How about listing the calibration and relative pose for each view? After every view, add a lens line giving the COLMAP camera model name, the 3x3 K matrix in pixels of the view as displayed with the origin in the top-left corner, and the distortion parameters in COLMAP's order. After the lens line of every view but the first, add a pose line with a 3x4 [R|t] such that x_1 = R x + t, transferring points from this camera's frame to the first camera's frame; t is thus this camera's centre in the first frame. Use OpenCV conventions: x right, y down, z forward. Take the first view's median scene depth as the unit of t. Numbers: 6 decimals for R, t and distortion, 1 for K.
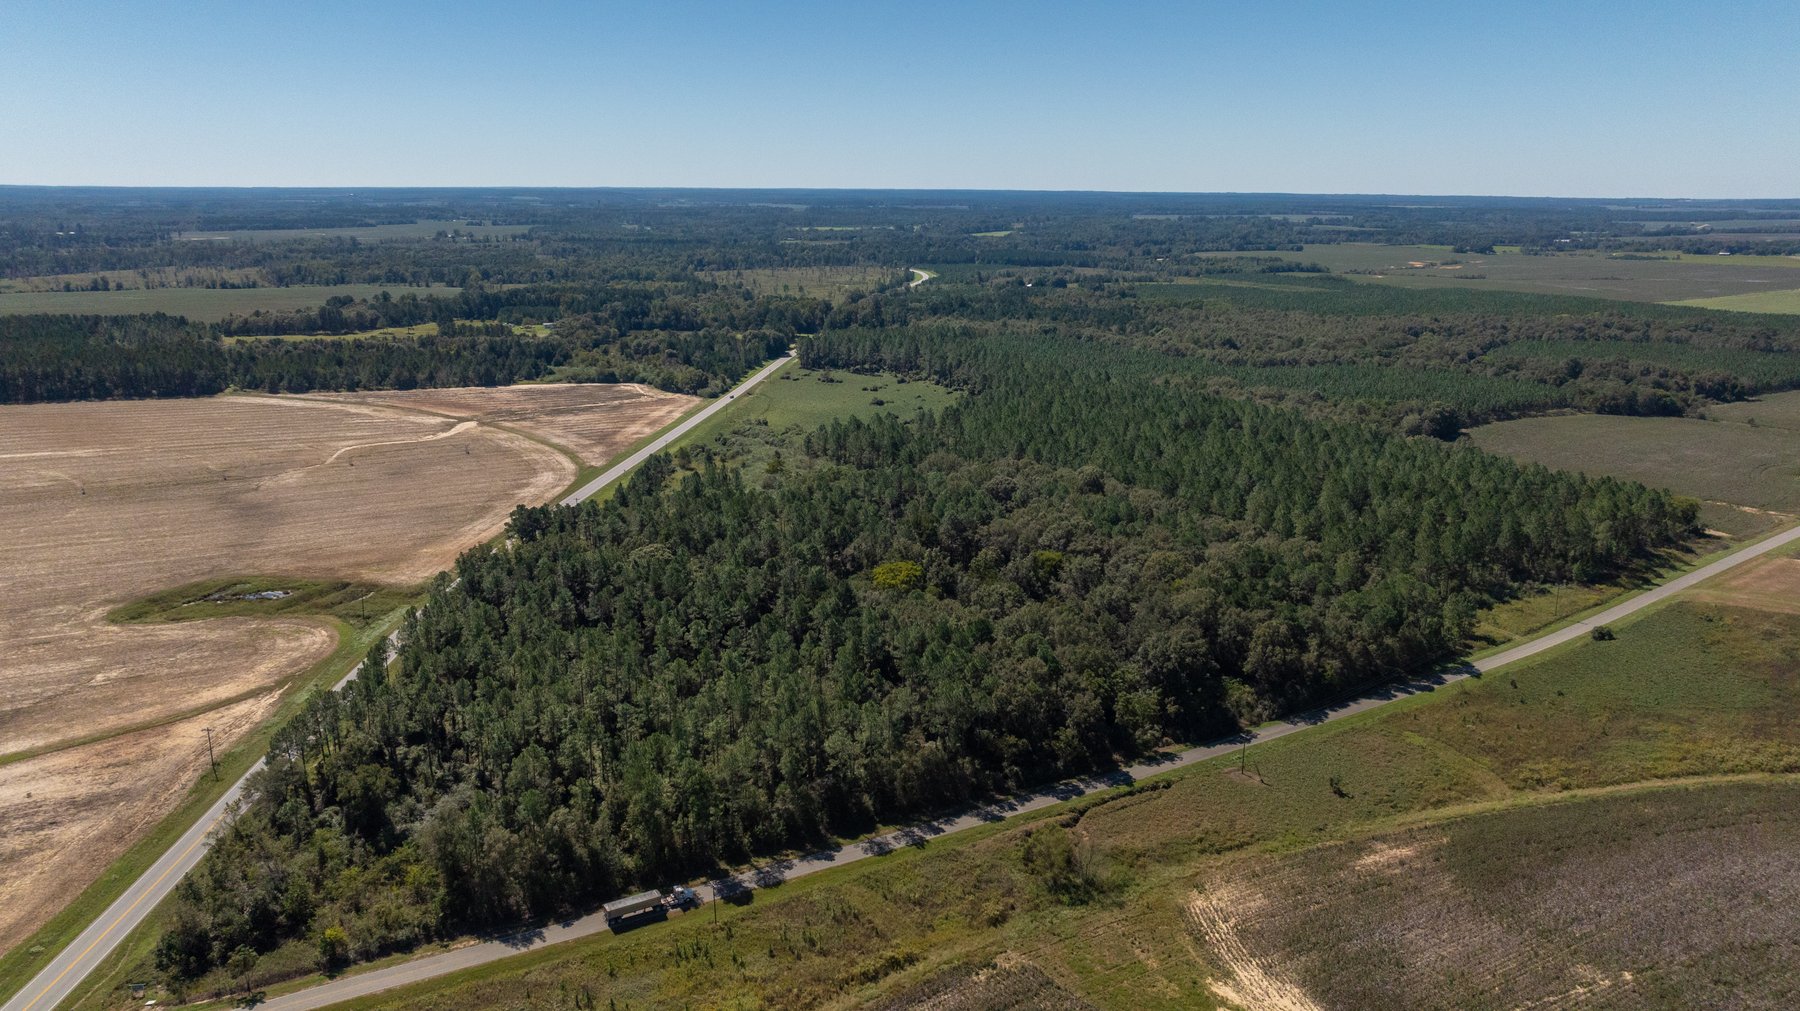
lens RADIAL K [[1268.5, 0, 908.6], [0, 1268.5, 493.2], [0, 0, 1]] dist [-0.041909, 0.048798]
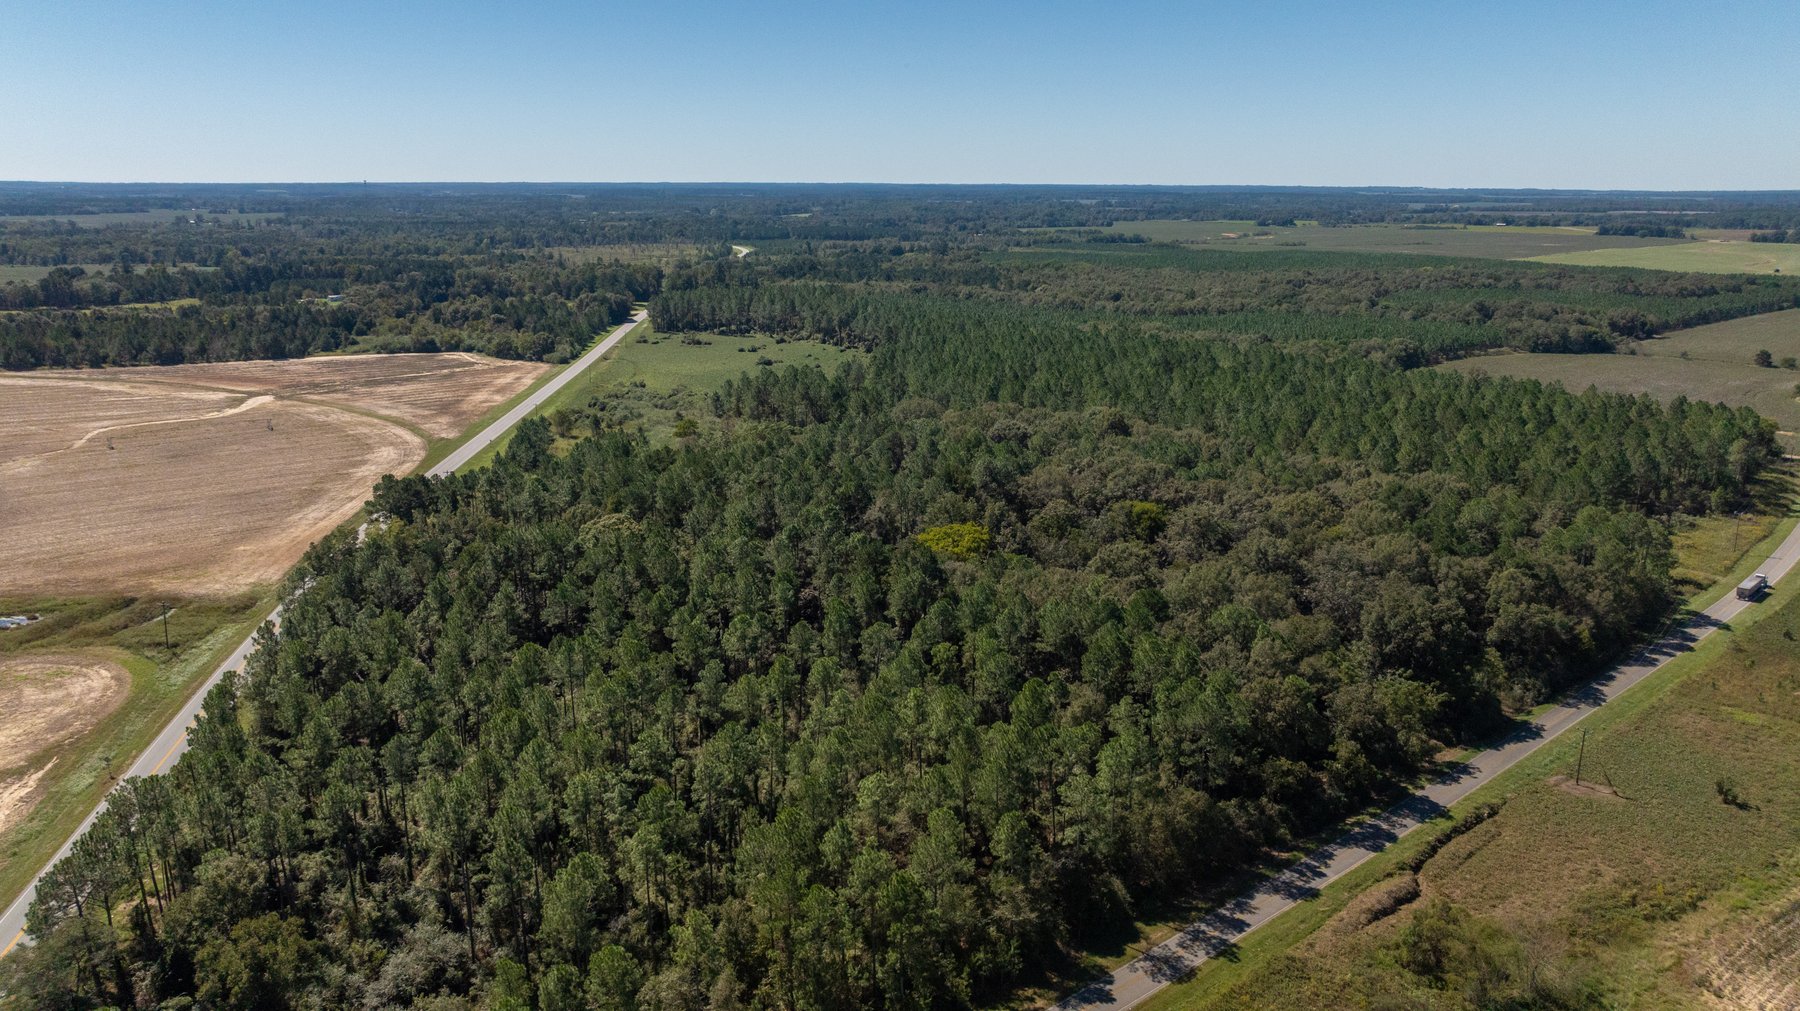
lens RADIAL K [[1268.5, 0, 906.6], [0, 1268.5, 491.4], [0, 0, 1]] dist [-0.041909, 0.048798]
pose [[0.985187, -0.043325, 0.165921, -0.073877], [0.042922, 0.999060, 0.006014, 0.014366], [-0.166026, 0.001196, 0.986121, 0.134847]]
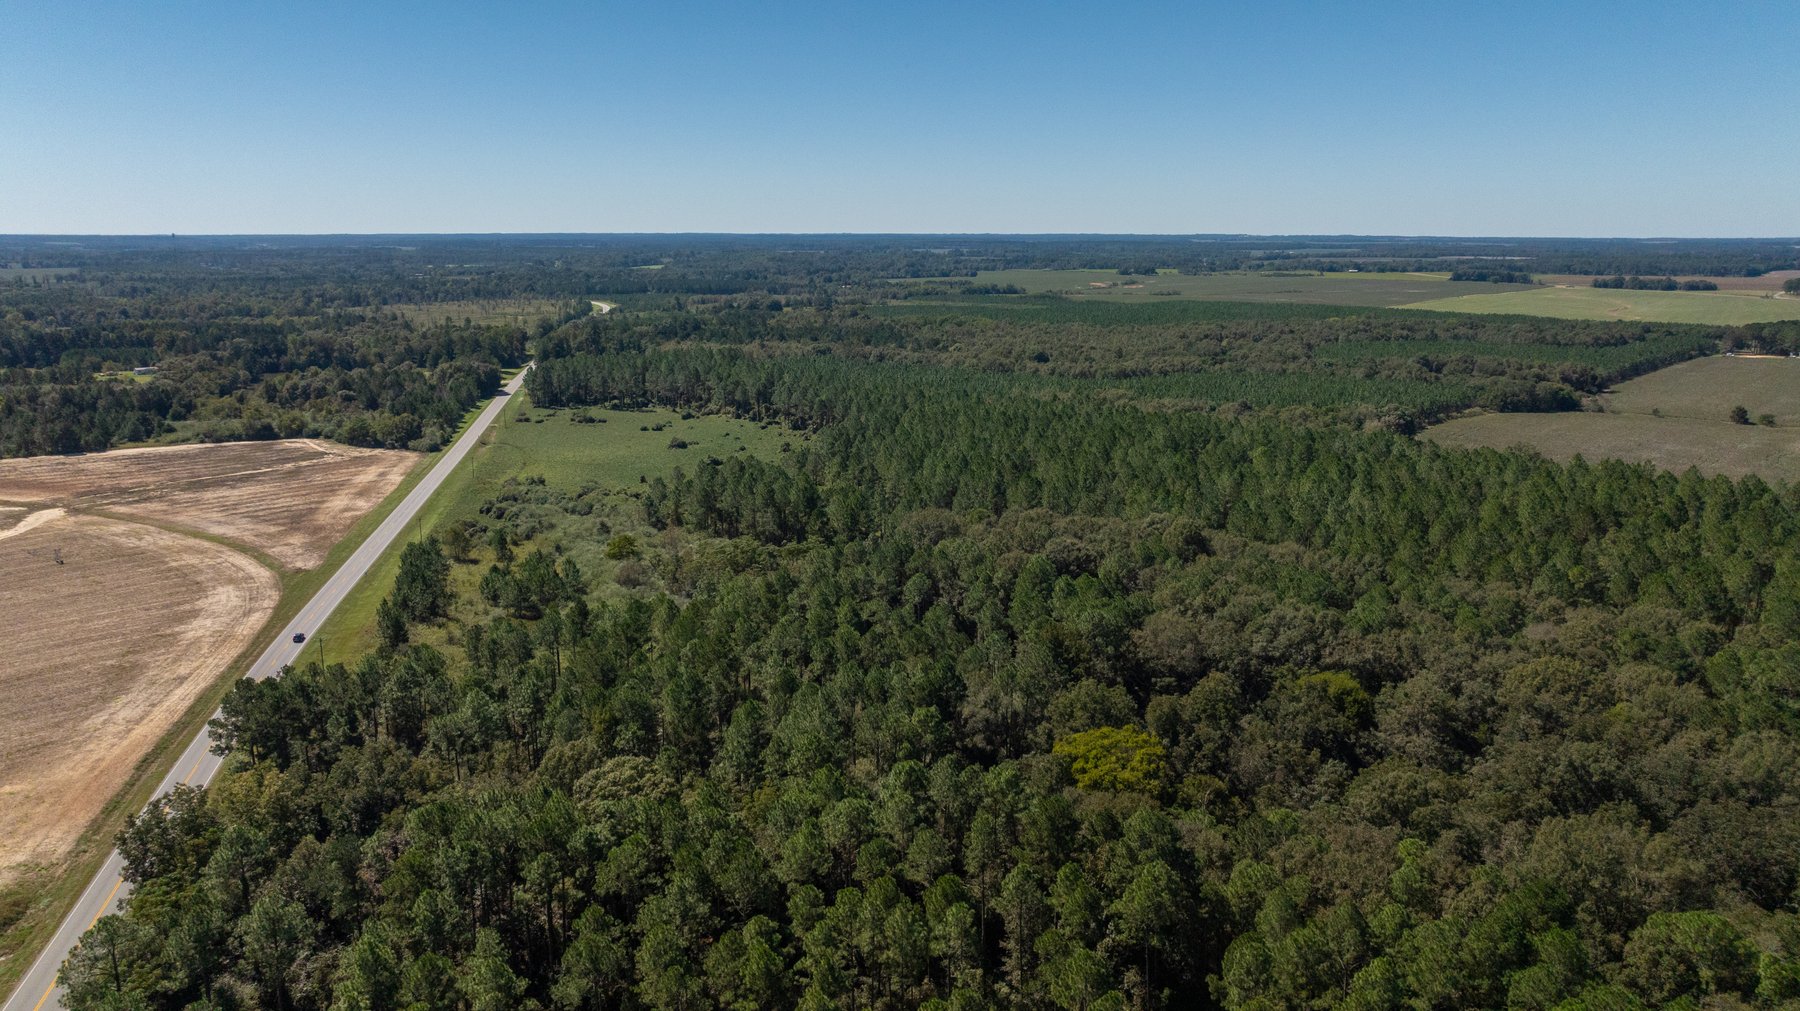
lens RADIAL K [[1268.5, 0, 906.6], [0, 1268.5, 492.8], [0, 0, 1]] dist [-0.041909, 0.048798]
pose [[0.956014, -0.065195, 0.285983, -0.106934], [0.074823, 0.996935, -0.022857, -0.016745], [-0.283616, 0.043250, 0.957962, 0.252724]]
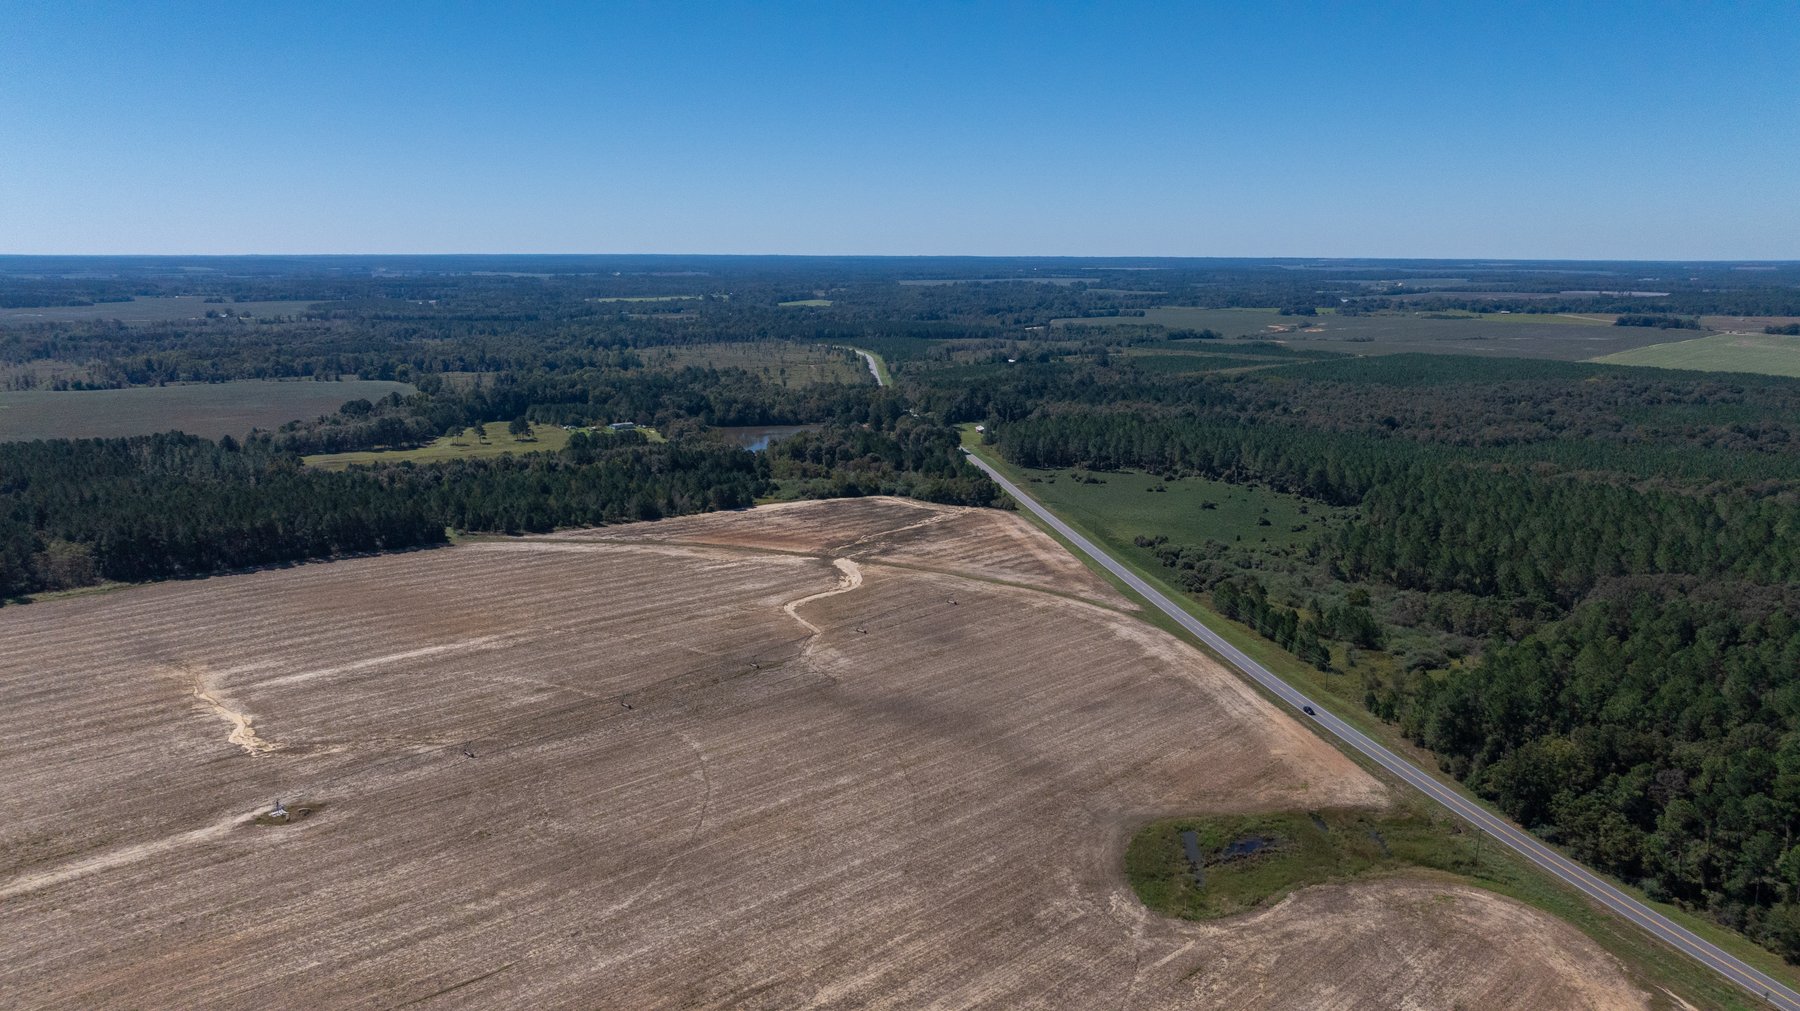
lens RADIAL K [[1268.5, 0, 906.8], [0, 1268.5, 472.4], [0, 0, 1]] dist [-0.041909, 0.048798]
pose [[0.968041, -0.048297, 0.246099, -0.452807], [0.063898, 0.996395, -0.055803, -0.057452], [-0.242516, 0.069745, 0.967637, 0.154447]]
